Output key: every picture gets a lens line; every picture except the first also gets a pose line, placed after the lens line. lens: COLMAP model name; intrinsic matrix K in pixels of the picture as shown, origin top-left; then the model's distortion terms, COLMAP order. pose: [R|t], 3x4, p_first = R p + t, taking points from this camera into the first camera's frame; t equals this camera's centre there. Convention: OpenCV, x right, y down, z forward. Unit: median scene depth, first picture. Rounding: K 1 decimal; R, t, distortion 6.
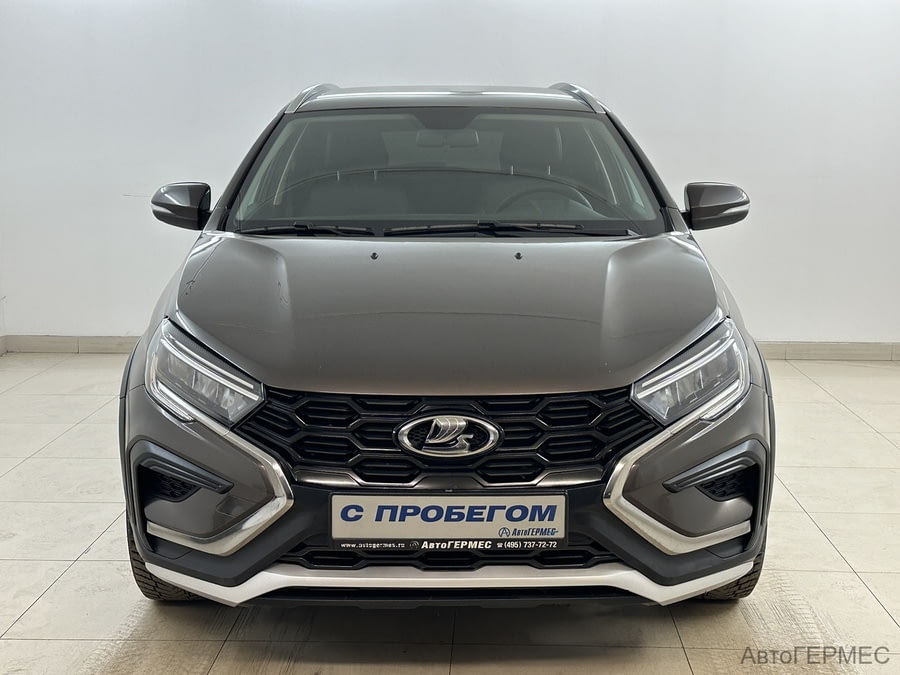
lens RADIAL K [[1261.7, 0, 450.0], [0, 1261.7, 337.5], [0, 0, 1]] dist [0.192708, 0.021586]
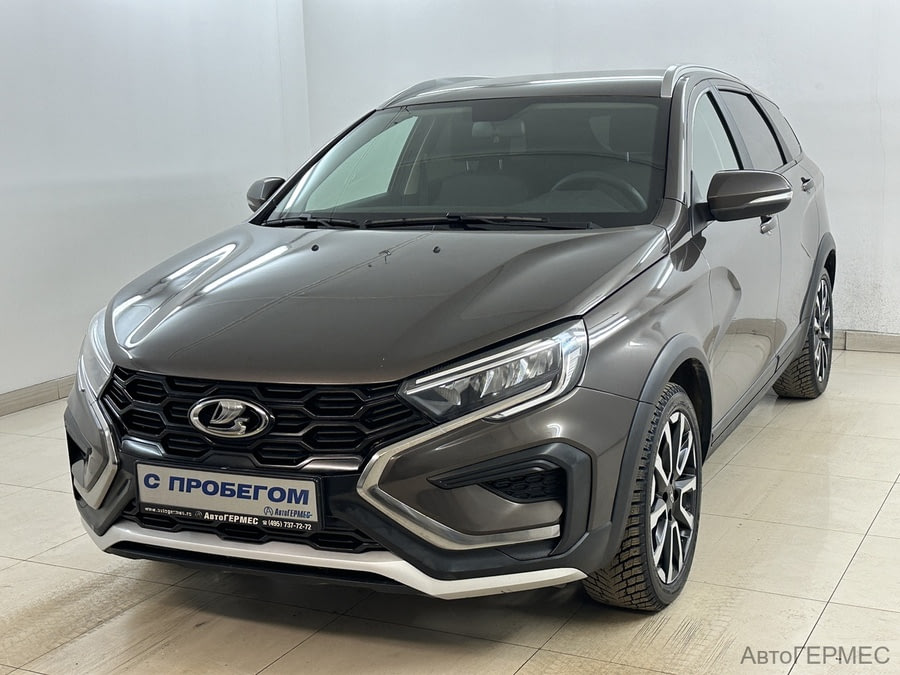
lens RADIAL K [[1261.7, 0, 450.0], [0, 1261.7, 337.5], [0, 0, 1]] dist [0.192708, 0.021586]
pose [[0.899981, 0.042956, -0.433807, 0.639722], [-0.033638, 0.999009, 0.029136, -0.029368], [0.434629, -0.011629, 0.900535, 0.100642]]
